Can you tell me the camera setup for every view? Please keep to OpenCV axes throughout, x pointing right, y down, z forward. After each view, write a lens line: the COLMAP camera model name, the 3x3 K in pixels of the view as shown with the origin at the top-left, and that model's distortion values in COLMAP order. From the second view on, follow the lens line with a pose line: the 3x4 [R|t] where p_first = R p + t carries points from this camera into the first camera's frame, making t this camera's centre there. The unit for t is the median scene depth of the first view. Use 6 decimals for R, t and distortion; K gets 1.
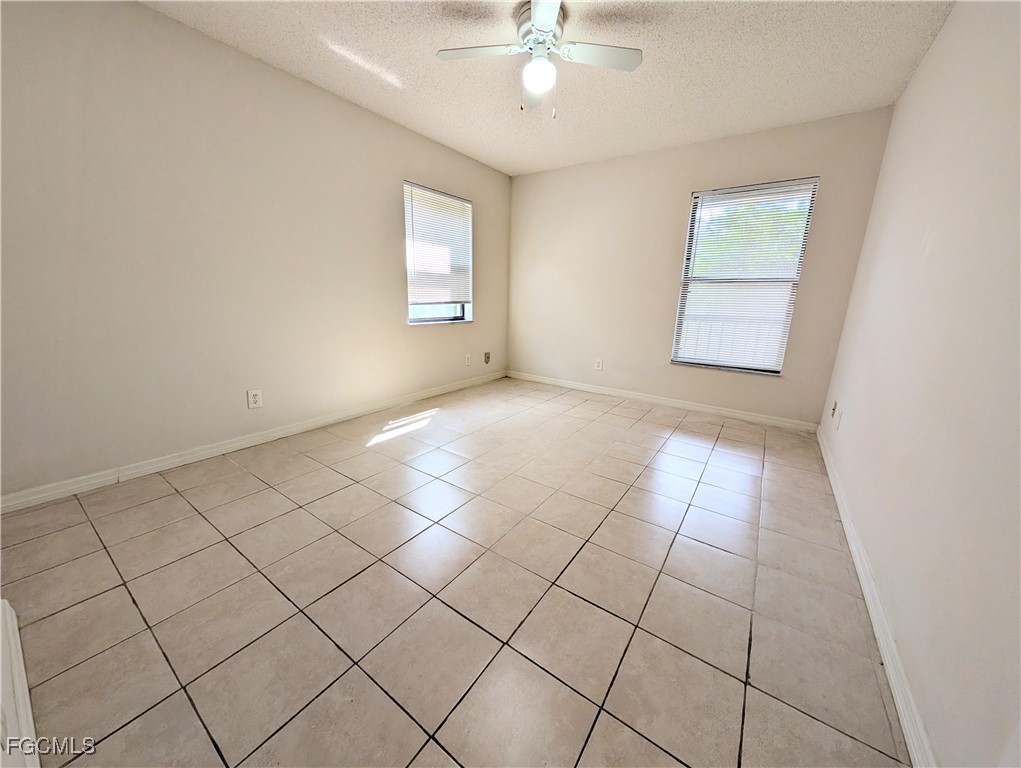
lens RADIAL K [[371.6, 0, 507.4], [0, 371.6, 380.9], [0, 0, 1]] dist [0.000858, -0.000107]
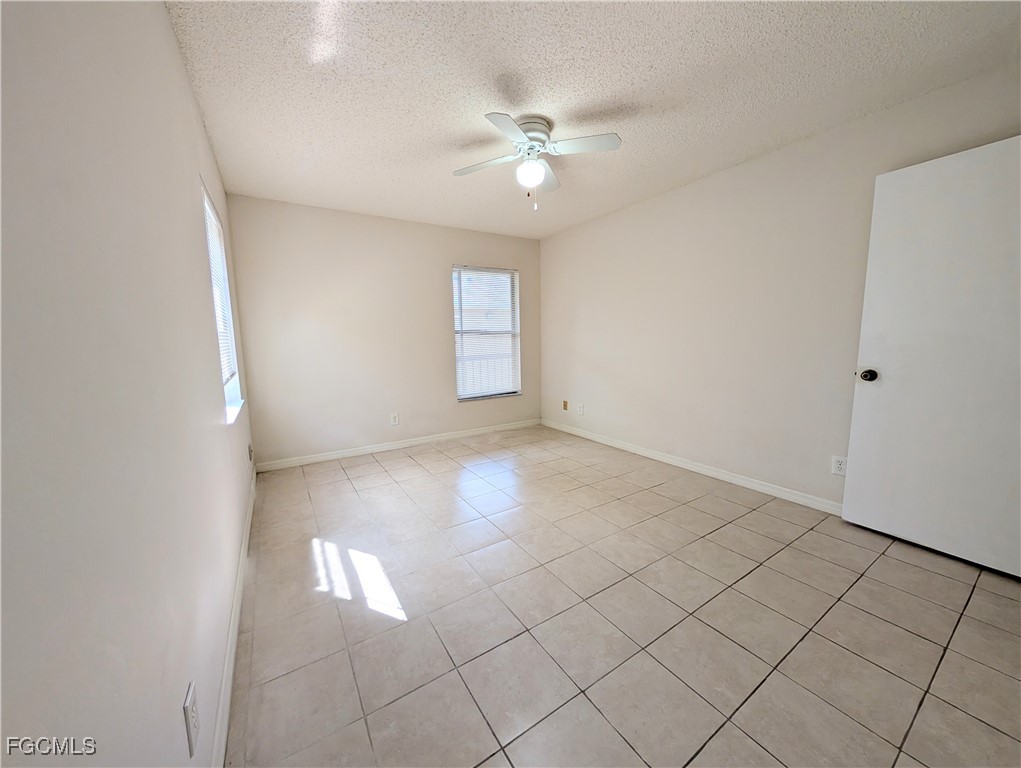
lens RADIAL K [[371.6, 0, 508.8], [0, 371.6, 387.5], [0, 0, 1]] dist [0.000858, -0.000107]
pose [[0.375682, -0.158558, 0.913084, -0.610909], [0.238053, 0.968707, 0.070272, -0.145858], [-0.895653, 0.190962, 0.401671, 0.403301]]
